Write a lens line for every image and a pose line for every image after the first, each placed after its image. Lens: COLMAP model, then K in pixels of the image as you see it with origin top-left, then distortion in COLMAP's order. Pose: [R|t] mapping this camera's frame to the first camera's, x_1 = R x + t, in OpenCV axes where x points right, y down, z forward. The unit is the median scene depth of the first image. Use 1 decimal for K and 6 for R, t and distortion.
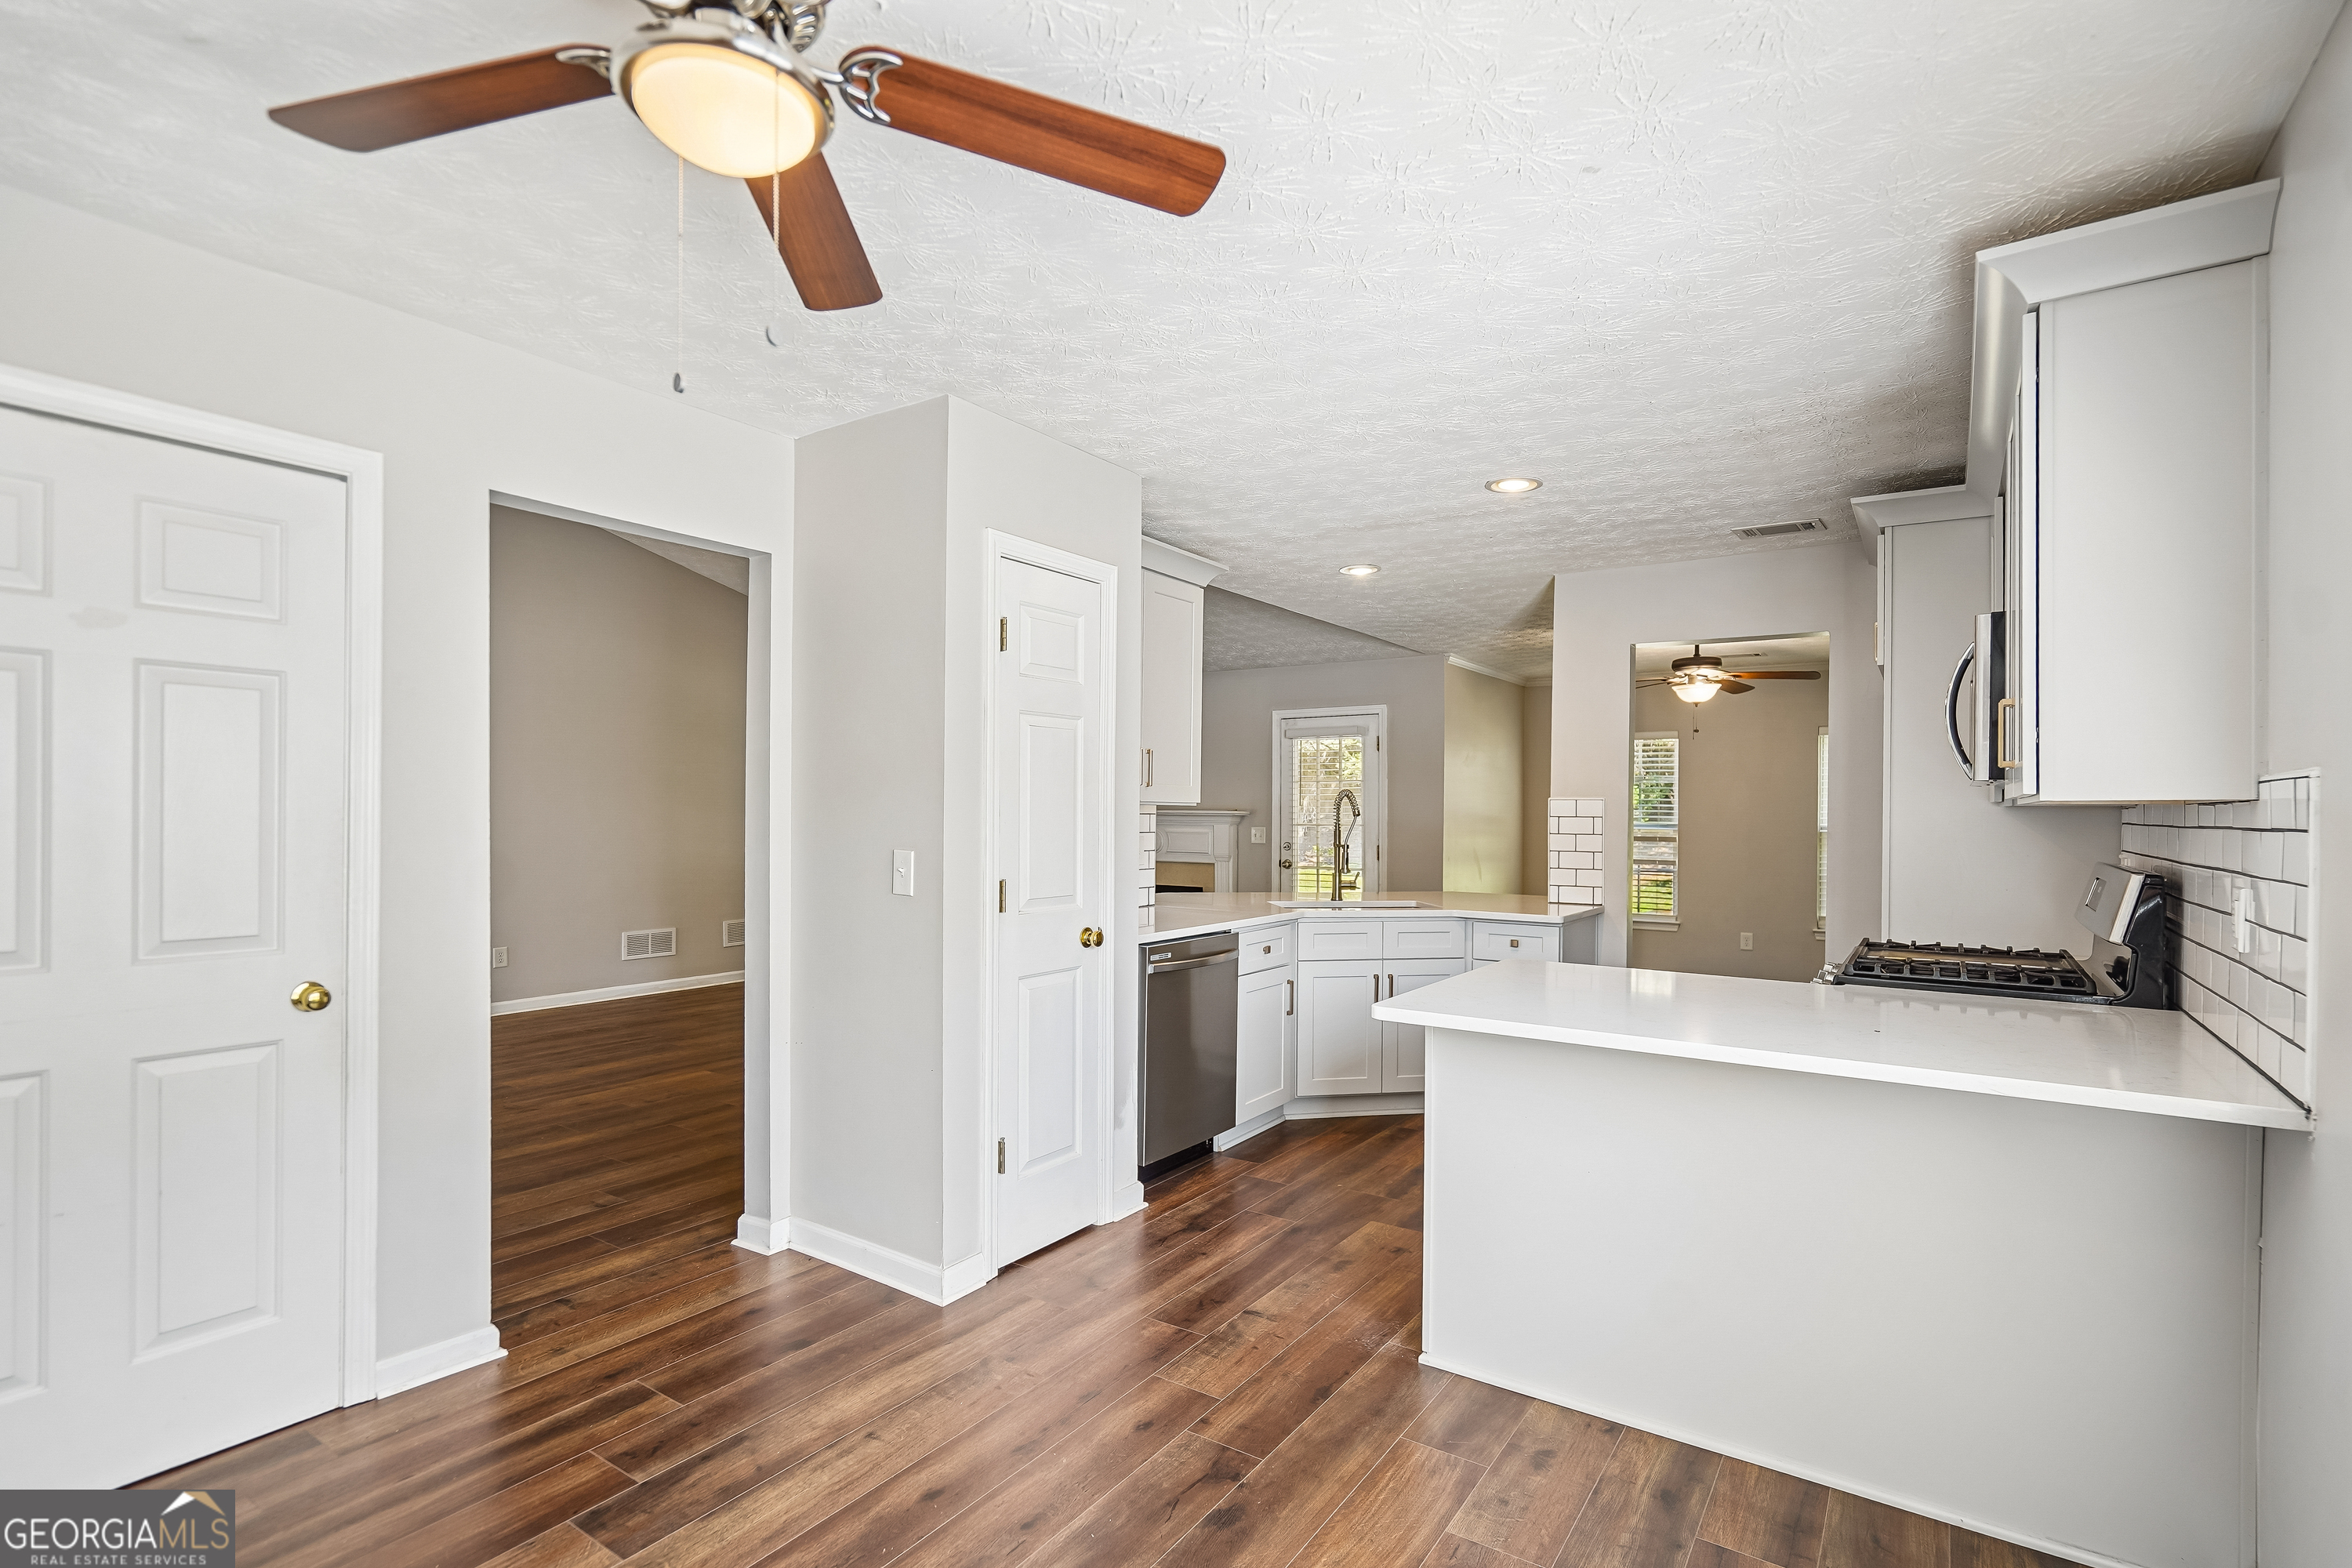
lens RADIAL K [[1115.4, 0, 1178.4], [0, 1115.4, 815.3], [0, 0, 1]] dist [-0.002302, 0.000137]
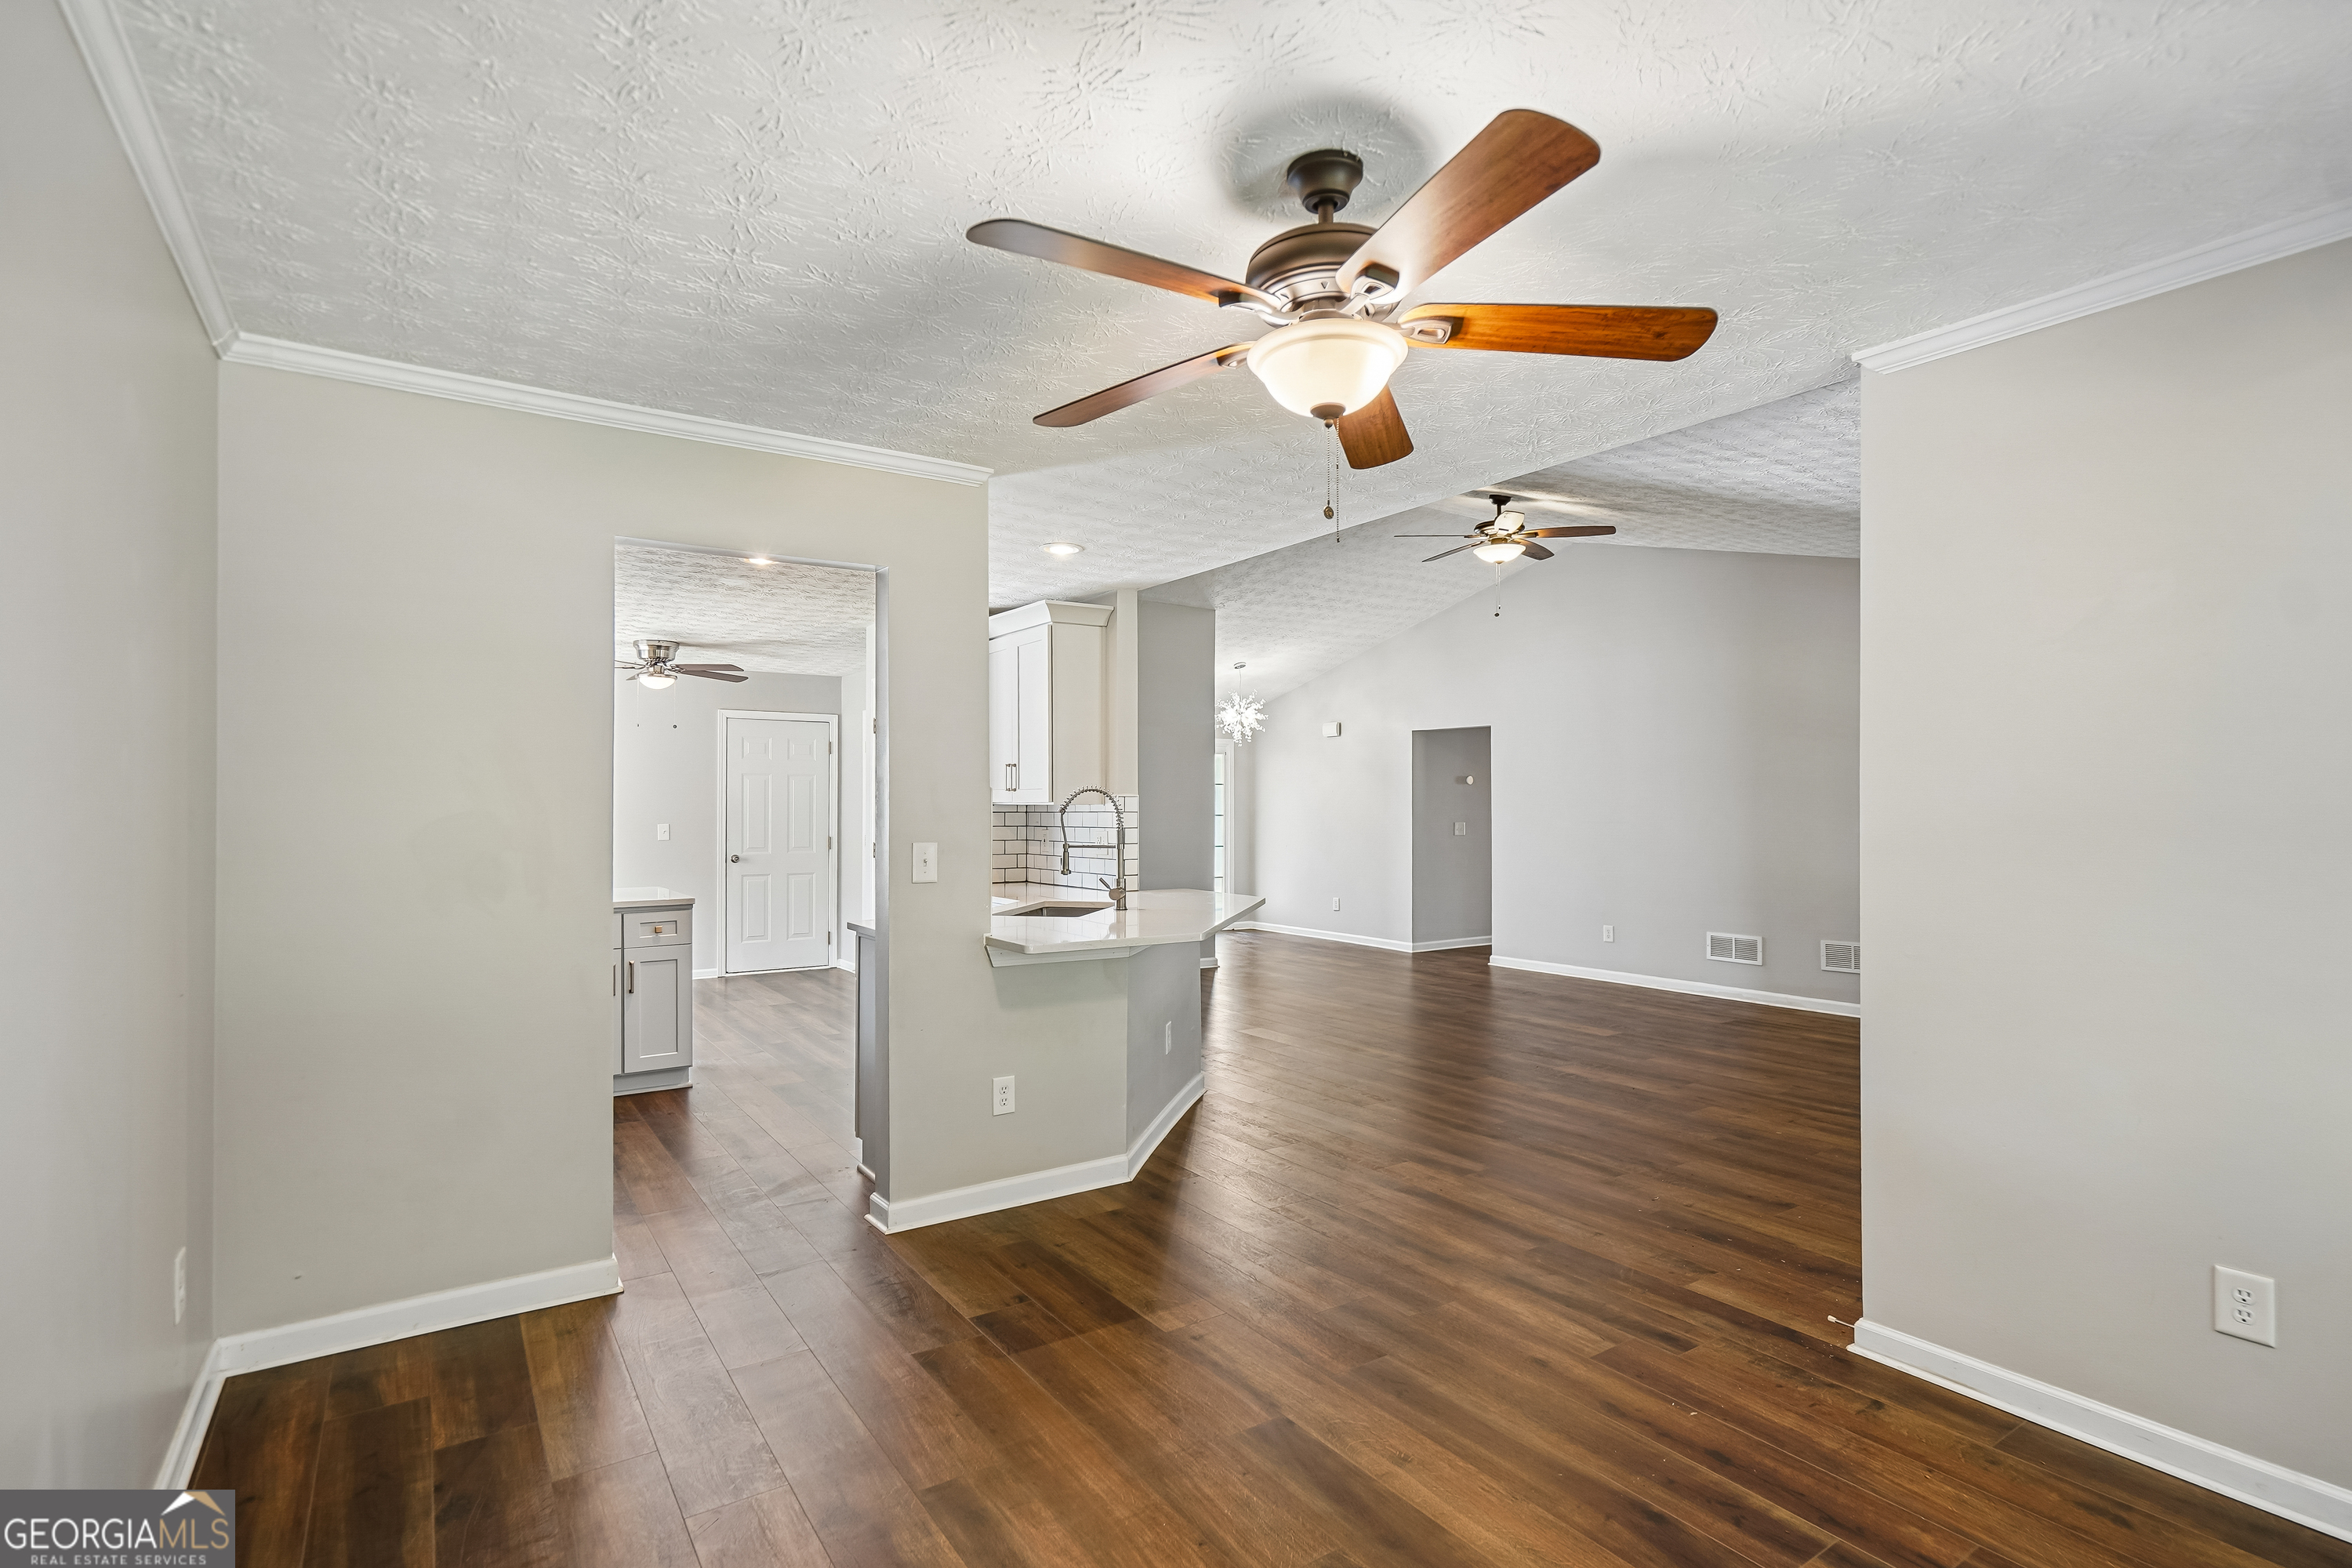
lens RADIAL K [[1118.8, 0, 1169.5], [0, 1118.8, 795.8], [0, 0, 1]] dist [-0.003921, -0.000028]
pose [[-0.369687, -0.018332, -0.928976, 1.114011], [-0.006579, 0.999832, -0.017112, 0.001695], [0.929133, -0.000214, -0.369745, 1.601985]]
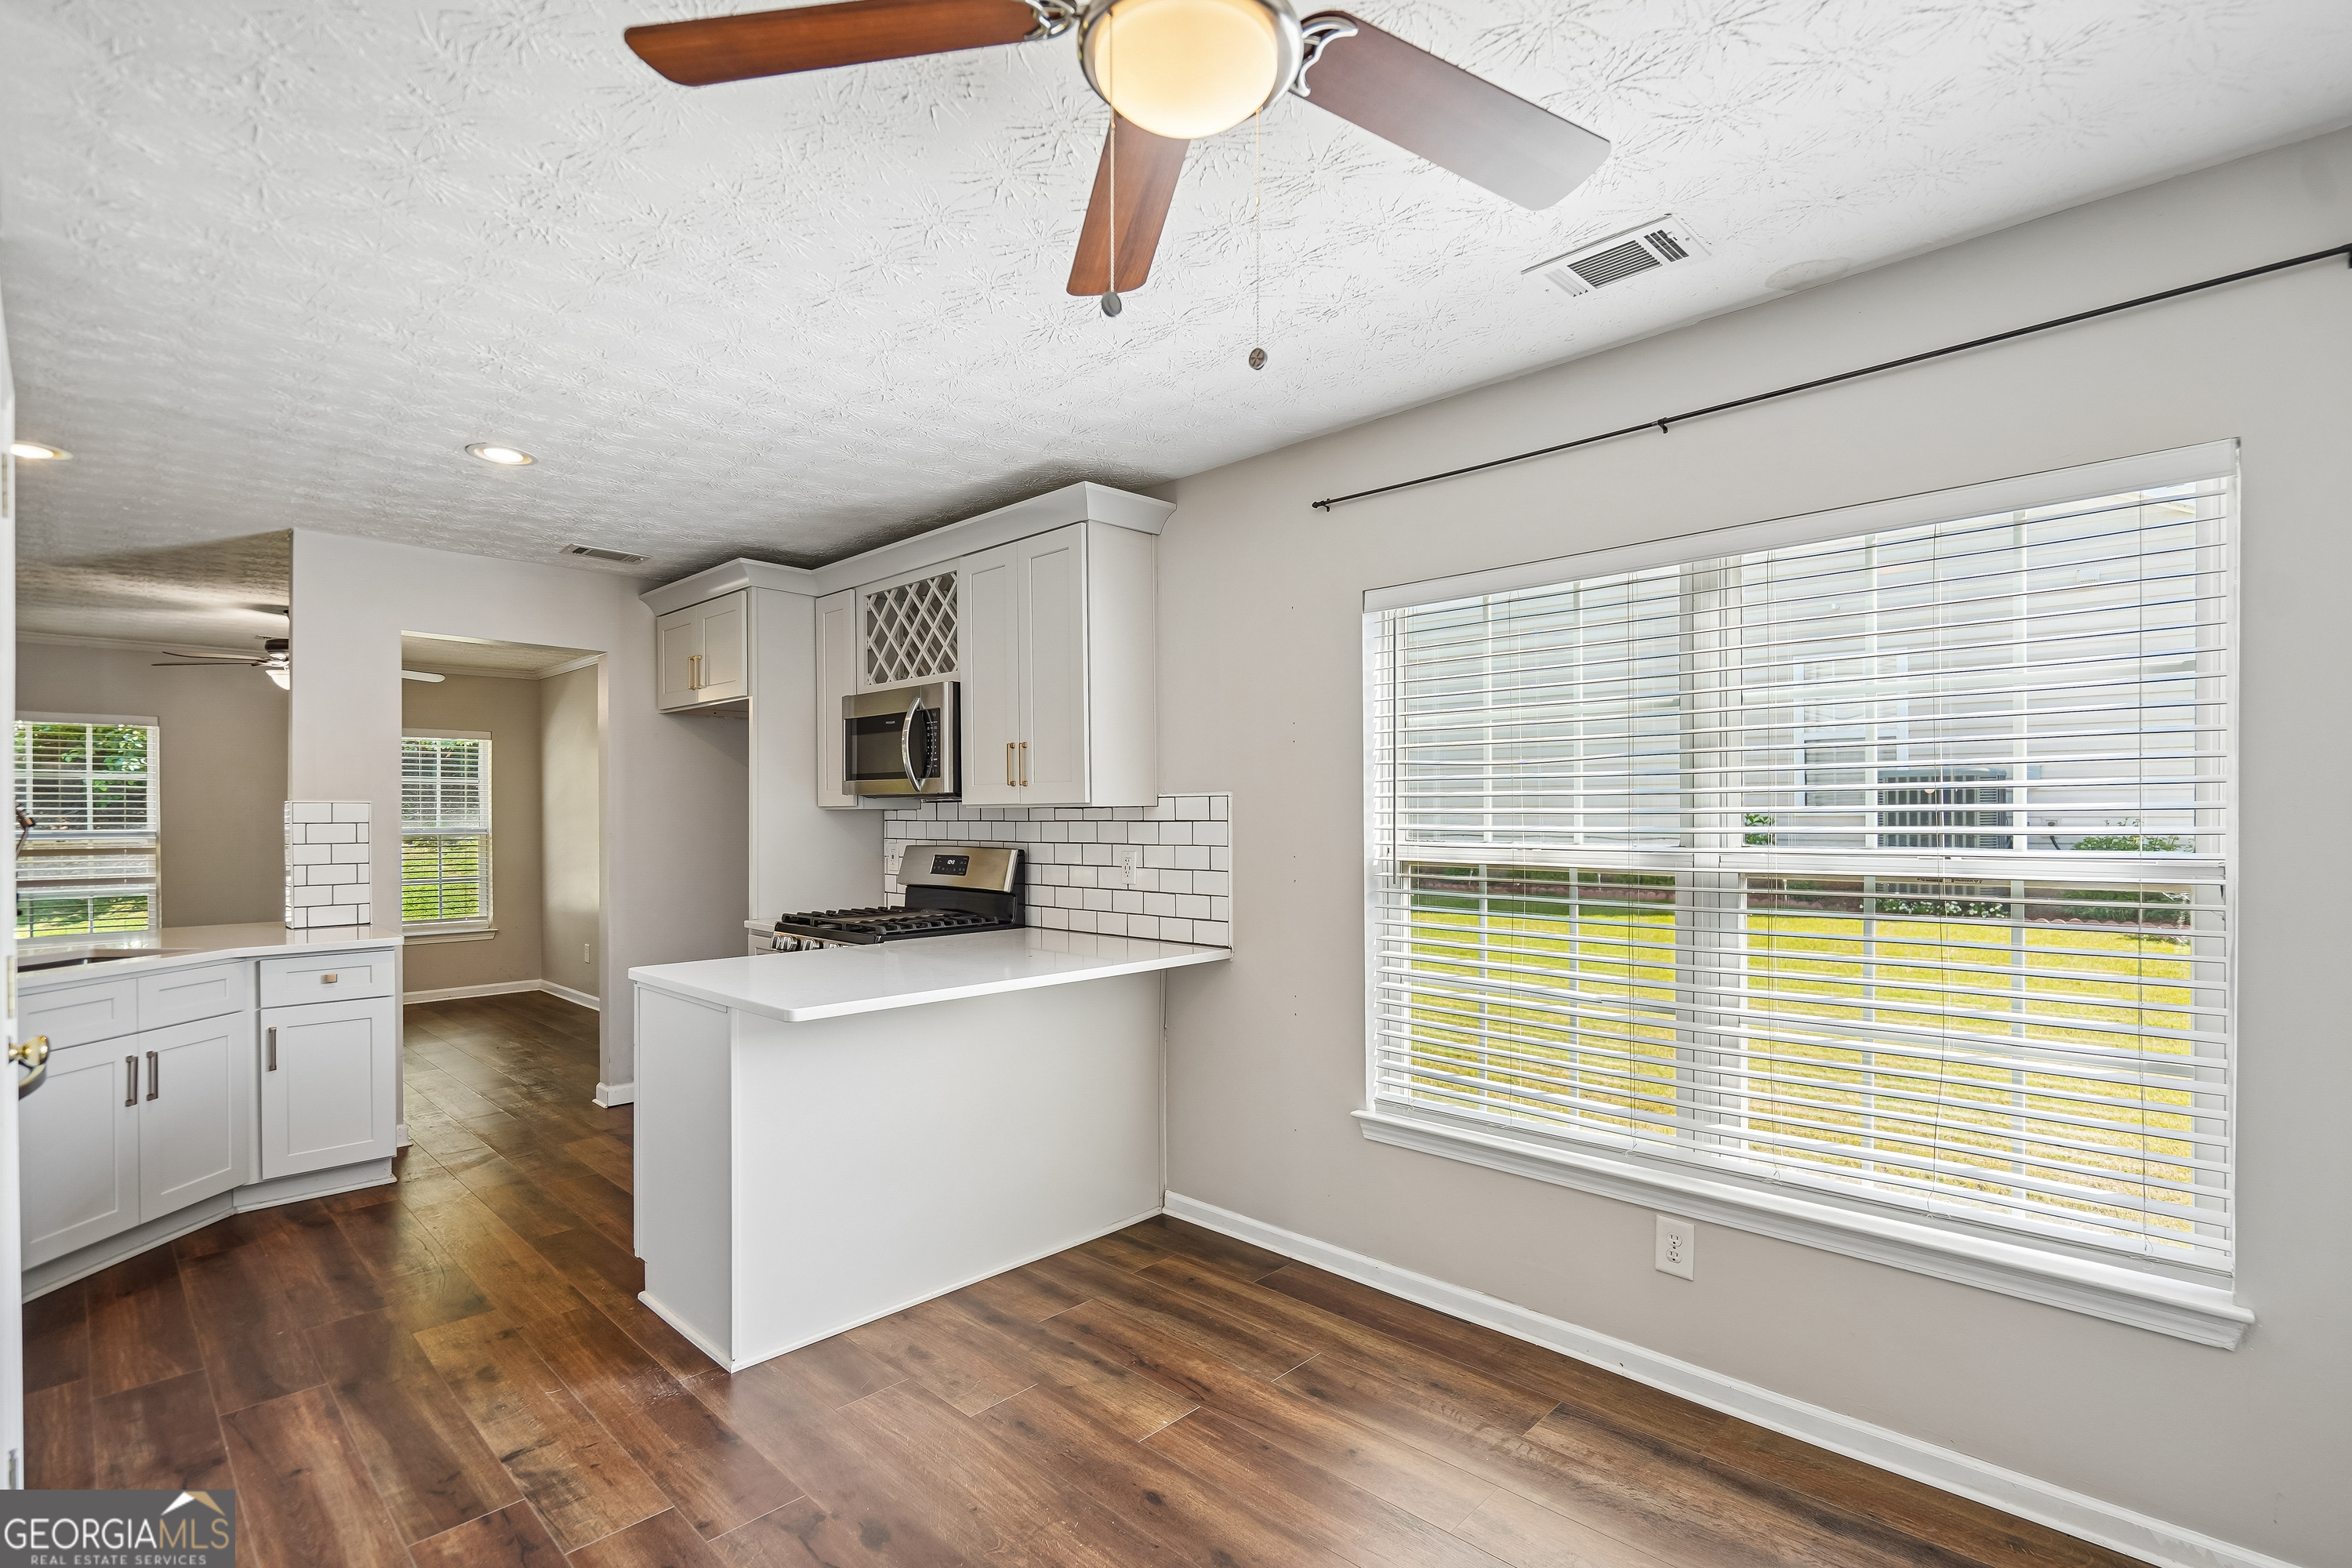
lens RADIAL K [[1093.1, 0, 1174.4], [0, 1093.1, 815.1], [0, 0, 1]] dist [0.001051, 0.001322]
pose [[0.173396, -0.008750, 0.984813, -0.395520], [0.010374, 0.999921, 0.007058, -0.004449], [-0.984798, 0.008993, 0.173473, 0.260060]]
